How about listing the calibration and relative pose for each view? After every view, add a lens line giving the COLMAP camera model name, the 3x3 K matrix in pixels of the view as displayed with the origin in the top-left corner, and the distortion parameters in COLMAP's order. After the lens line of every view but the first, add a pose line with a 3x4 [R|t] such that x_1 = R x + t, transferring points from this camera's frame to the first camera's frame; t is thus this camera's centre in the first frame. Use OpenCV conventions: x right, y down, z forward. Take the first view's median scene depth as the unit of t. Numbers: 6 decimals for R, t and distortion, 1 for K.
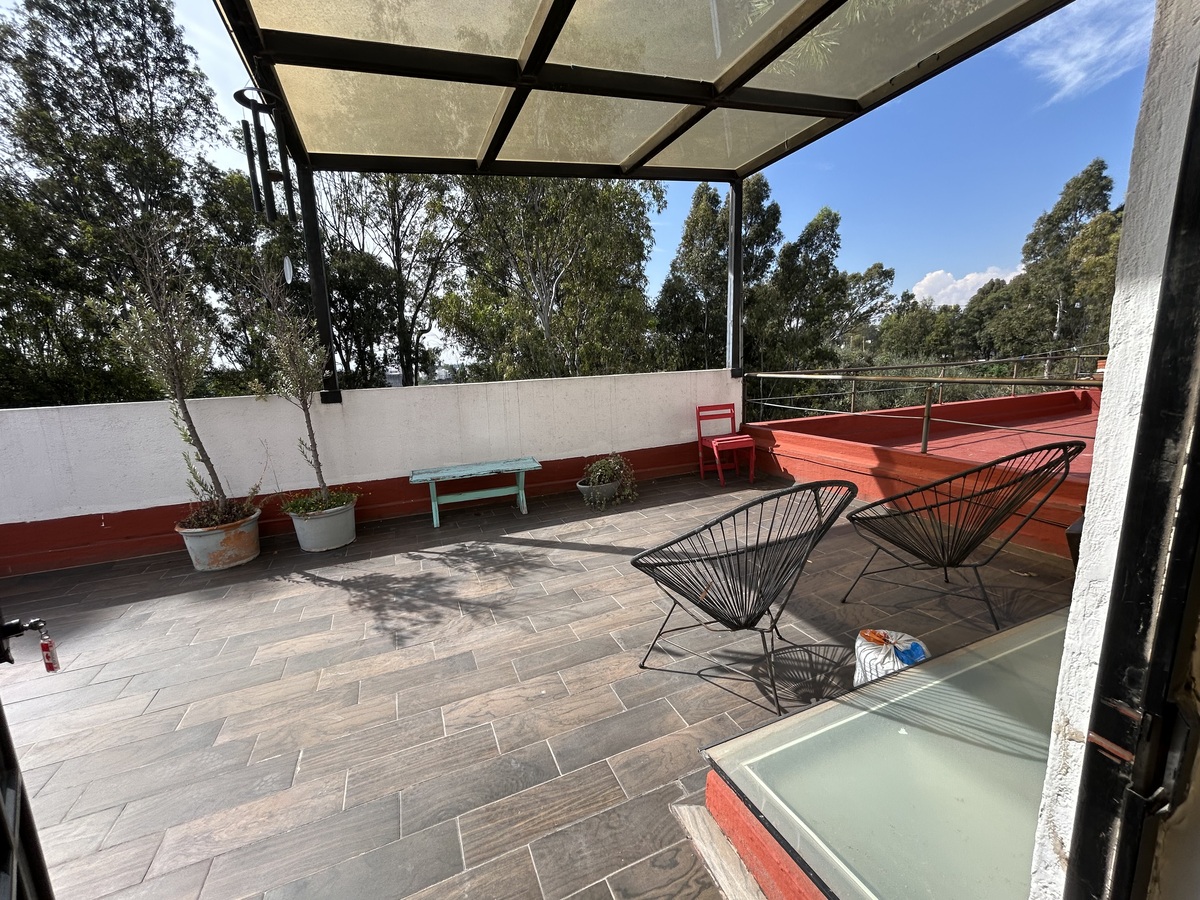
lens RADIAL K [[492.3, 0, 602.7], [0, 492.3, 447.8], [0, 0, 1]] dist [0.001065, -0.000105]
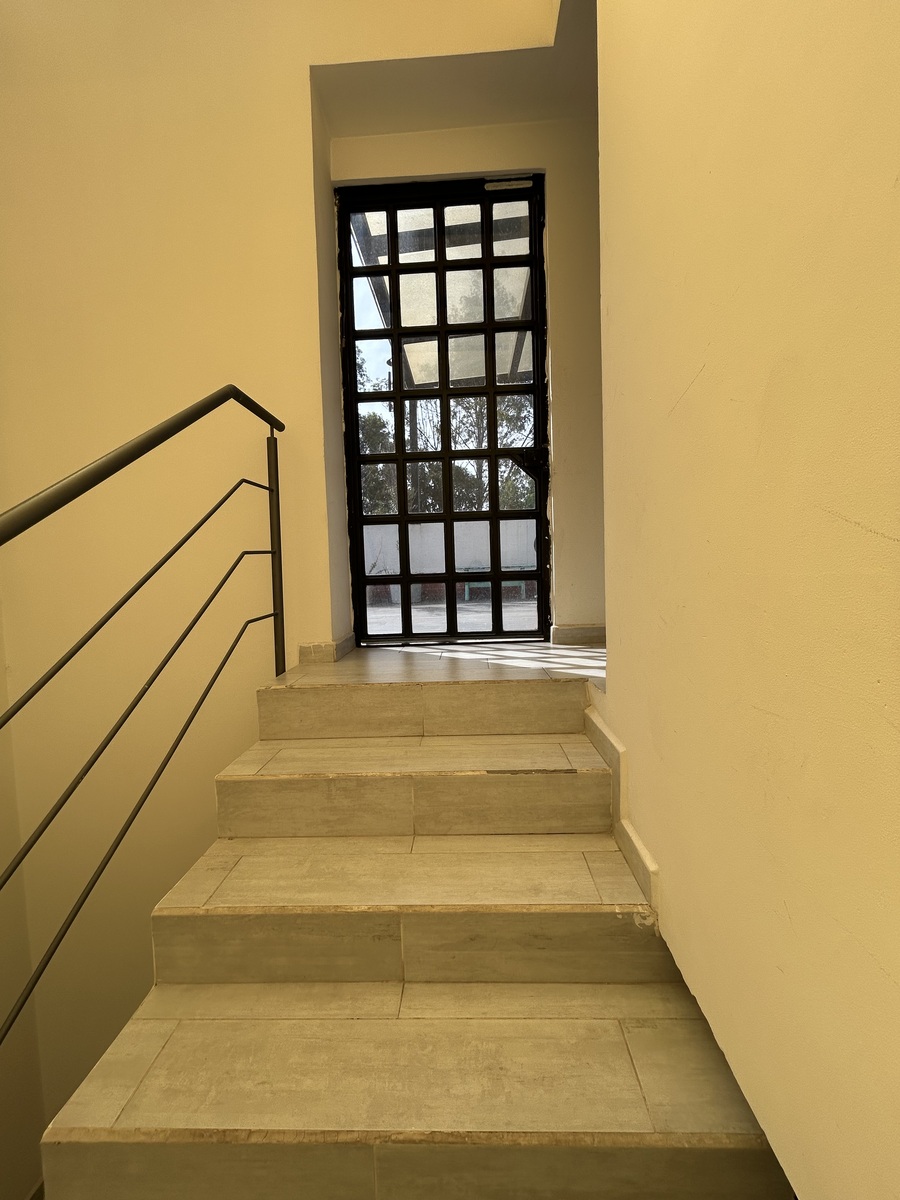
lens RADIAL K [[492.3, 0, 451.2], [0, 492.3, 596.8], [0, 0, 1]] dist [0.001065, -0.000105]
pose [[0.904449, 0.033073, -0.425298, 0.308964], [-0.079313, 0.992644, -0.091477, 0.318833], [0.419144, 0.116468, 0.900419, -0.472785]]
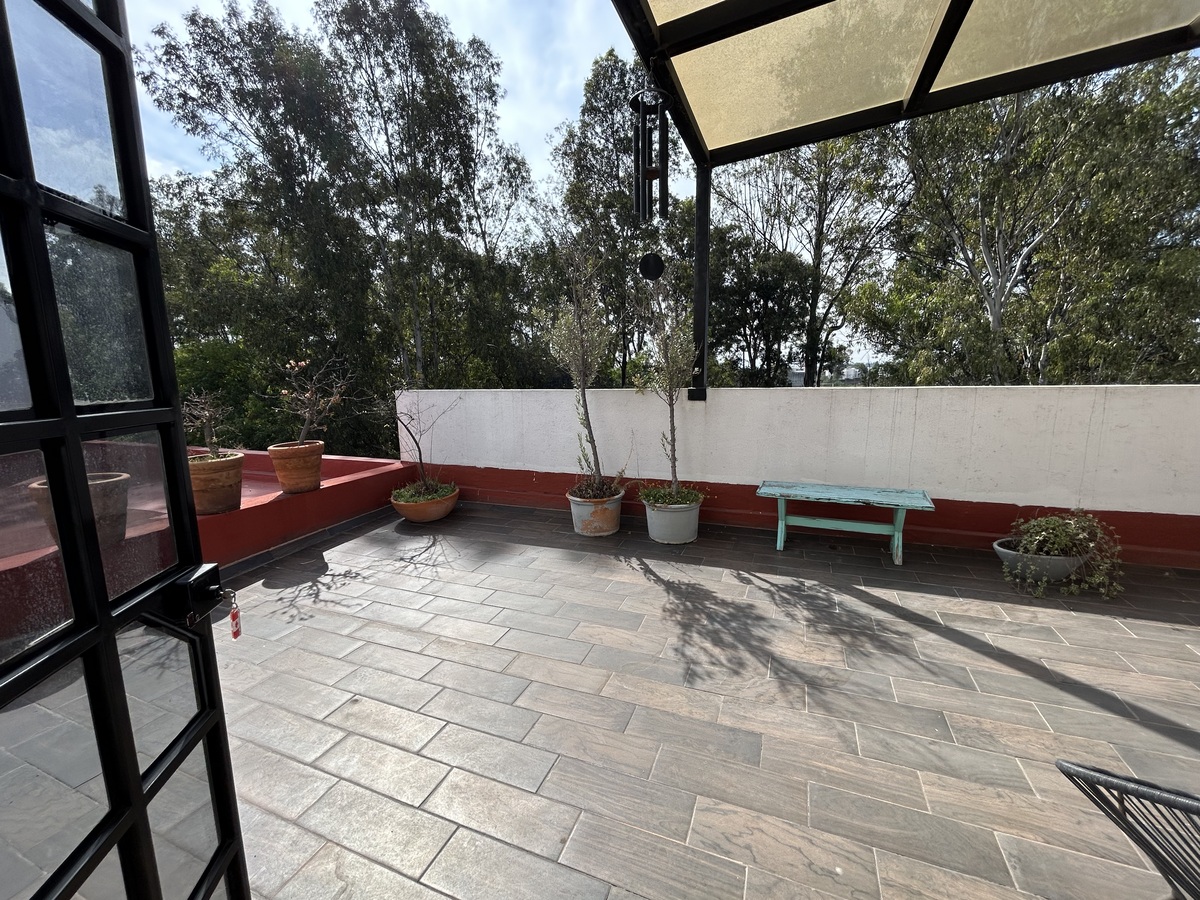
lens RADIAL K [[492.3, 0, 593.6], [0, 492.3, 447.2], [0, 0, 1]] dist [0.001065, -0.000105]
pose [[0.704387, 0.135232, -0.696815, 0.015355], [-0.133166, 0.989430, 0.057407, -0.027096], [0.697213, 0.052355, 0.714949, 0.147114]]
